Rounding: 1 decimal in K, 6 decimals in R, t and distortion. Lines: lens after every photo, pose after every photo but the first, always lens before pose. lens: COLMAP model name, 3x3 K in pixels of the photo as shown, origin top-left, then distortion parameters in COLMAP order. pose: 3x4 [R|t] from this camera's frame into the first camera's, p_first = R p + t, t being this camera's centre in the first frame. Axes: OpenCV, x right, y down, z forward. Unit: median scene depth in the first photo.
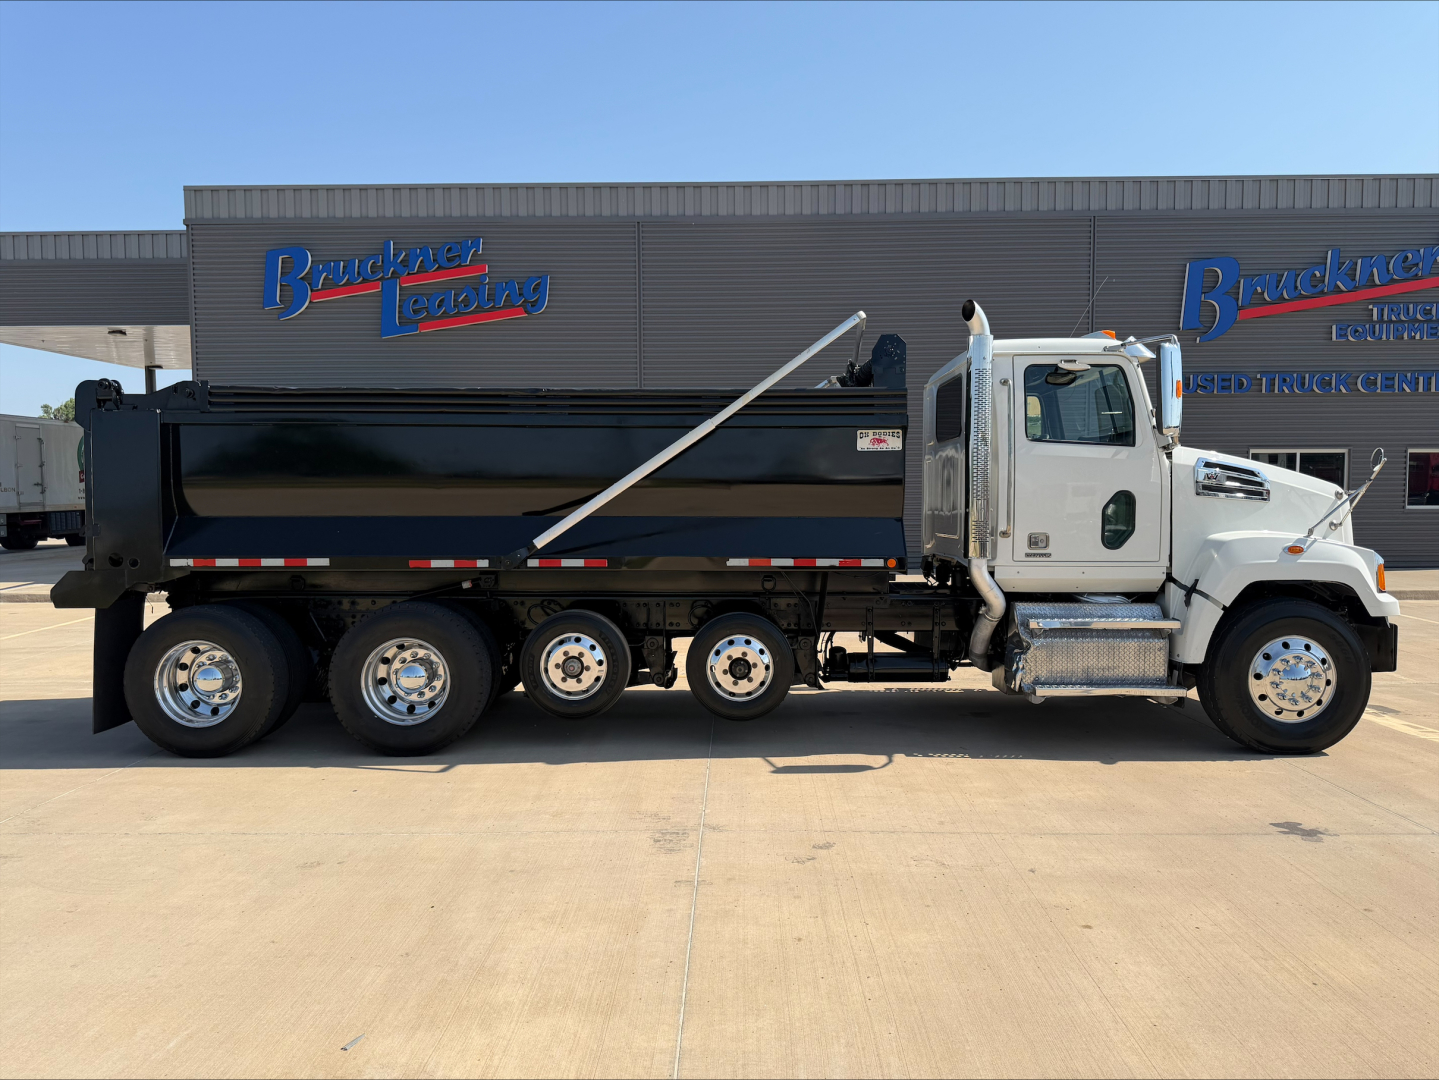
lens RADIAL K [[1038.3, 0, 719.5], [0, 1038.3, 540.0], [0, 0, 1]] dist [0.054516, -0.071970]
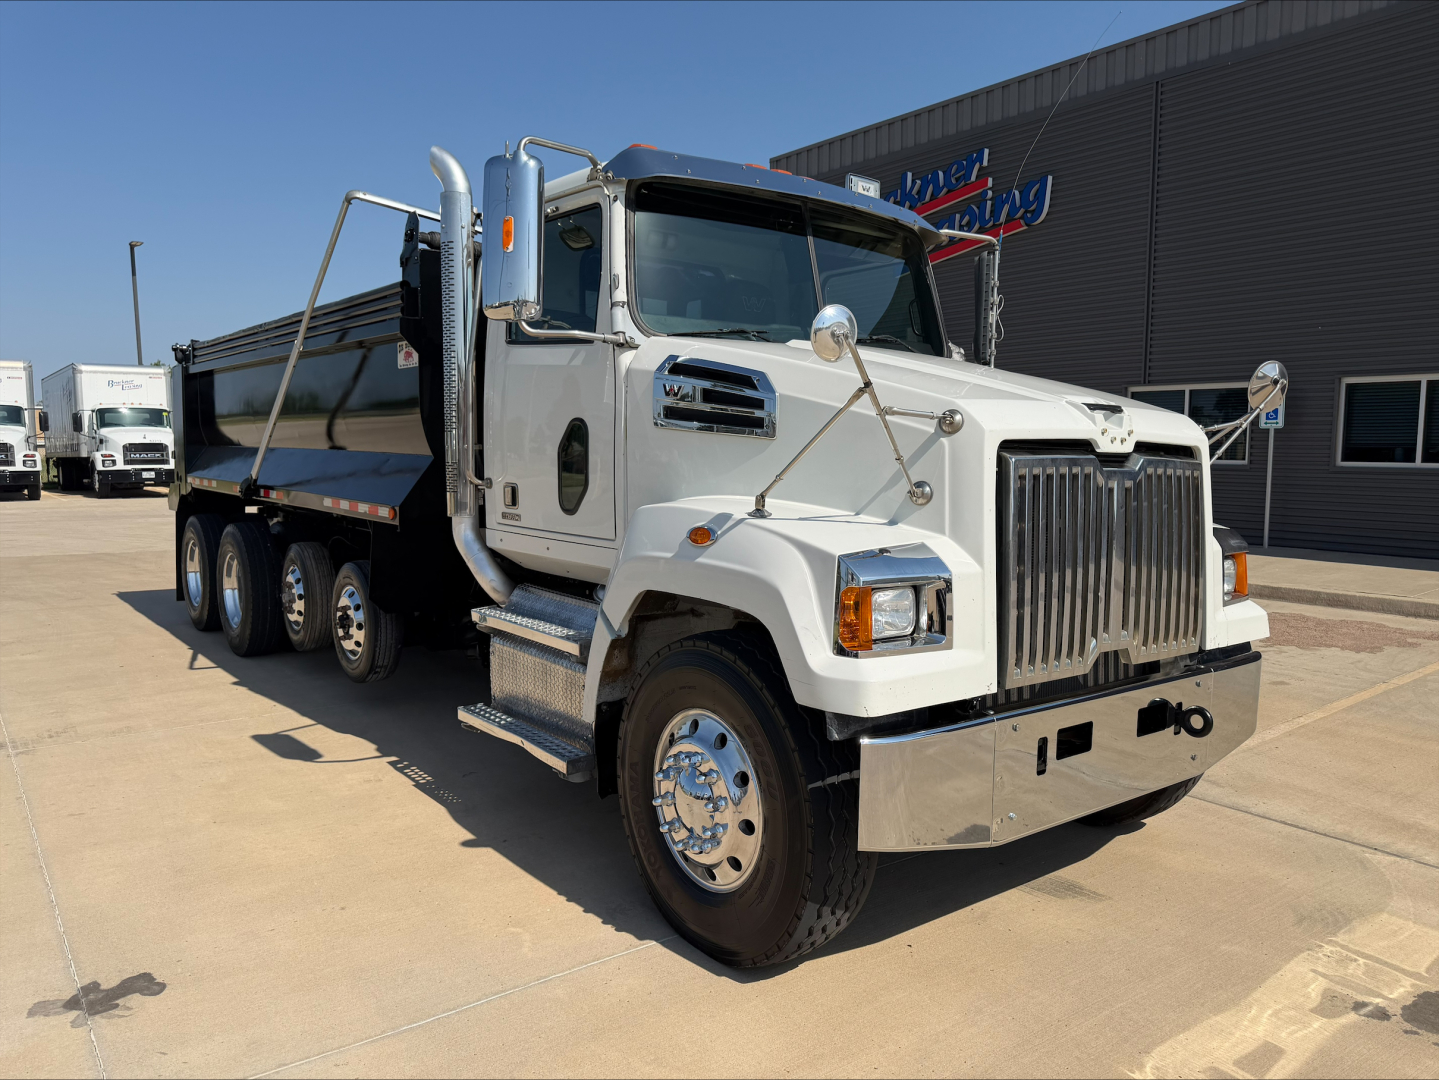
lens RADIAL K [[1022.7, 0, 707.7], [0, 1022.7, 540.3], [0, 0, 1]] dist [0.047087, -0.061091]
pose [[0.622656, 0.083493, -0.778029, 0.393589], [-0.041750, 0.996420, 0.073517, -0.010422], [0.781381, -0.013293, 0.623912, 0.301300]]
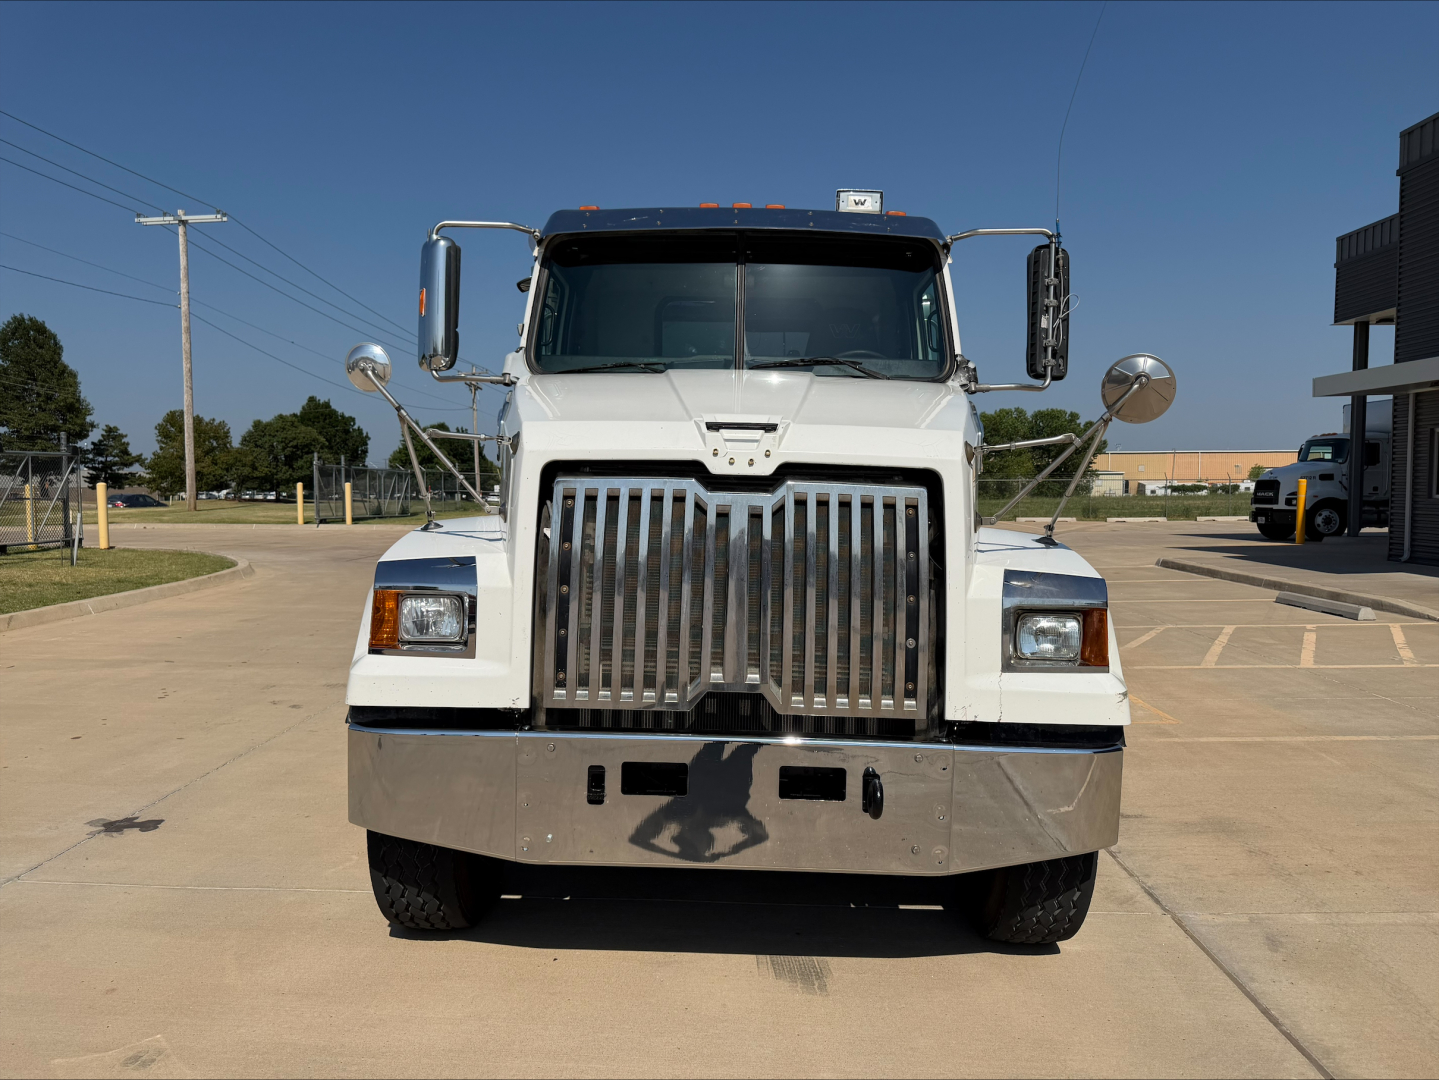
lens RADIAL K [[1038.3, 0, 719.5], [0, 1038.3, 540.0], [0, 0, 1]] dist [0.054516, -0.071970]
pose [[-0.007140, 0.064987, -0.997861, 0.475457], [-0.049293, 0.996650, 0.065261, -0.016758], [0.998759, 0.049654, -0.003912, 0.497920]]
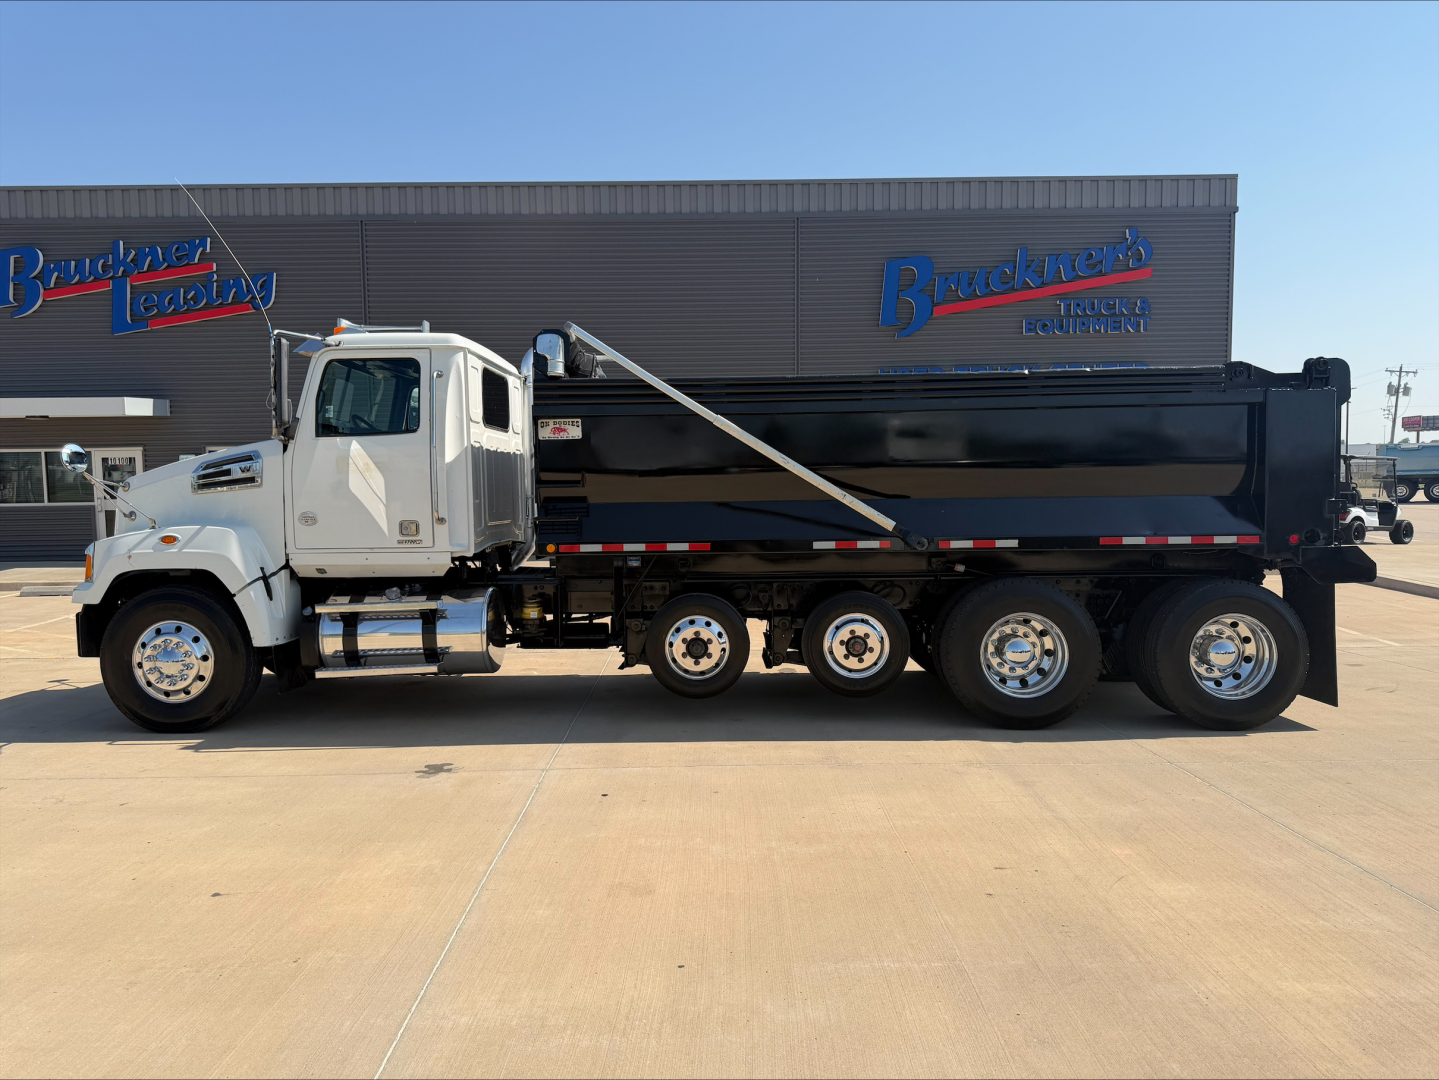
lens RADIAL K [[995.0, 0, 702.5], [0, 995.0, 571.2], [0, 0, 1]] dist [0.007357, 0.000132]
pose [[0.999588, -0.010723, 0.026609, 0.270825], [0.009556, 0.999003, 0.043599, 0.005971], [-0.027050, -0.043327, 0.998695, -0.025409]]
